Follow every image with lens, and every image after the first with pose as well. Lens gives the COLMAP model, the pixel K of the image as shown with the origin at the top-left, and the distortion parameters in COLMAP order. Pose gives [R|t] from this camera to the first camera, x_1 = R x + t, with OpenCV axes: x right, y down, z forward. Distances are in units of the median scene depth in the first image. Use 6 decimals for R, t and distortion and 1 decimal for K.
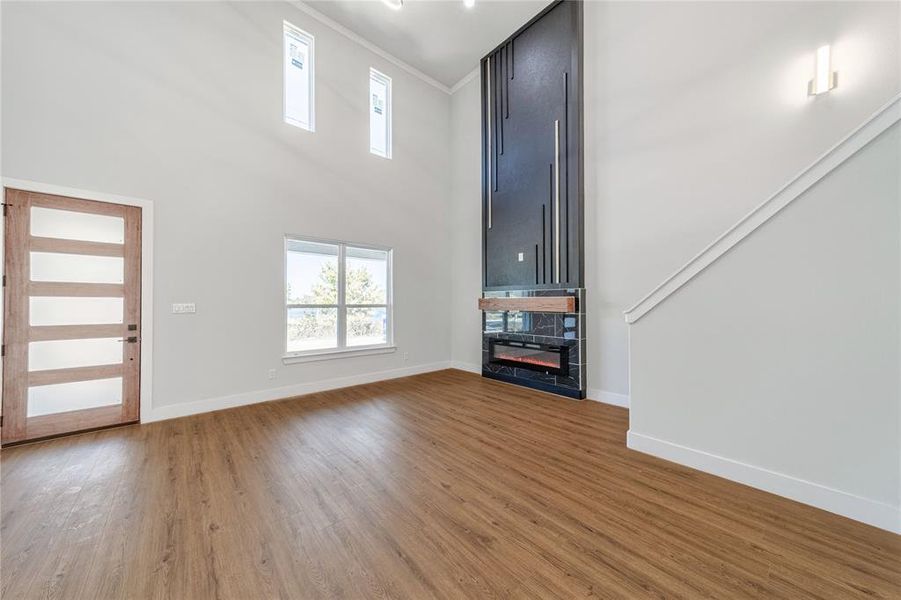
lens RADIAL K [[318.0, 0, 451.2], [0, 318.0, 296.9], [0, 0, 1]] dist [0.010449, -0.000006]
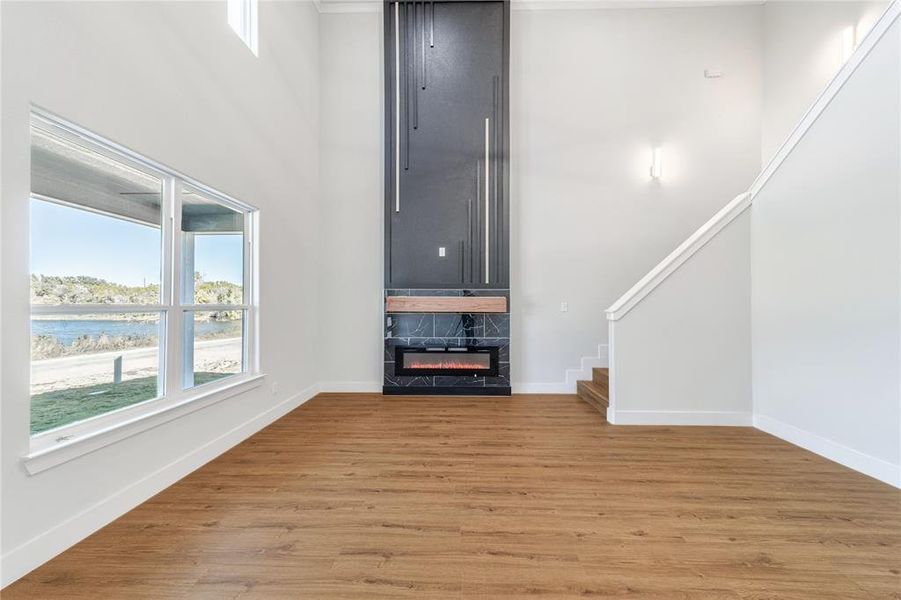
lens RADIAL K [[316.3, 0, 460.0], [0, 316.3, 300.4], [0, 0, 1]] dist [0.007648, 0.000046]
pose [[0.672029, 0.008717, 0.740474, -0.466990], [-0.018618, 0.999814, 0.005127, 0.006841], [-0.740291, -0.017231, 0.672066, 0.412752]]
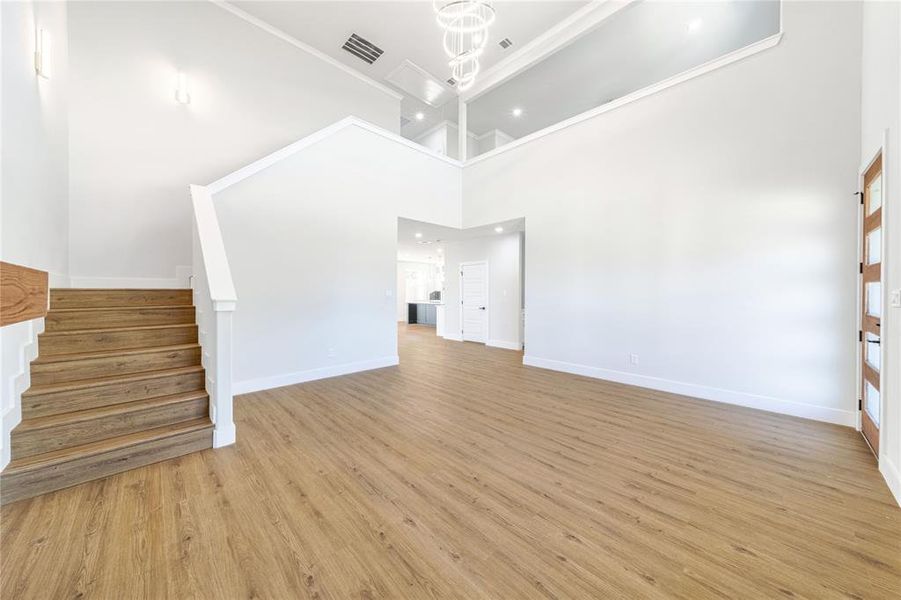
lens RADIAL K [[318.0, 0, 451.2], [0, 318.0, 296.9], [0, 0, 1]] dist [0.010449, -0.000006]
pose [[-0.998934, 0.002318, -0.046107, -0.029748], [0.002368, 0.999997, -0.001029, 0.026766], [0.046104, -0.001137, -0.998936, 1.283615]]
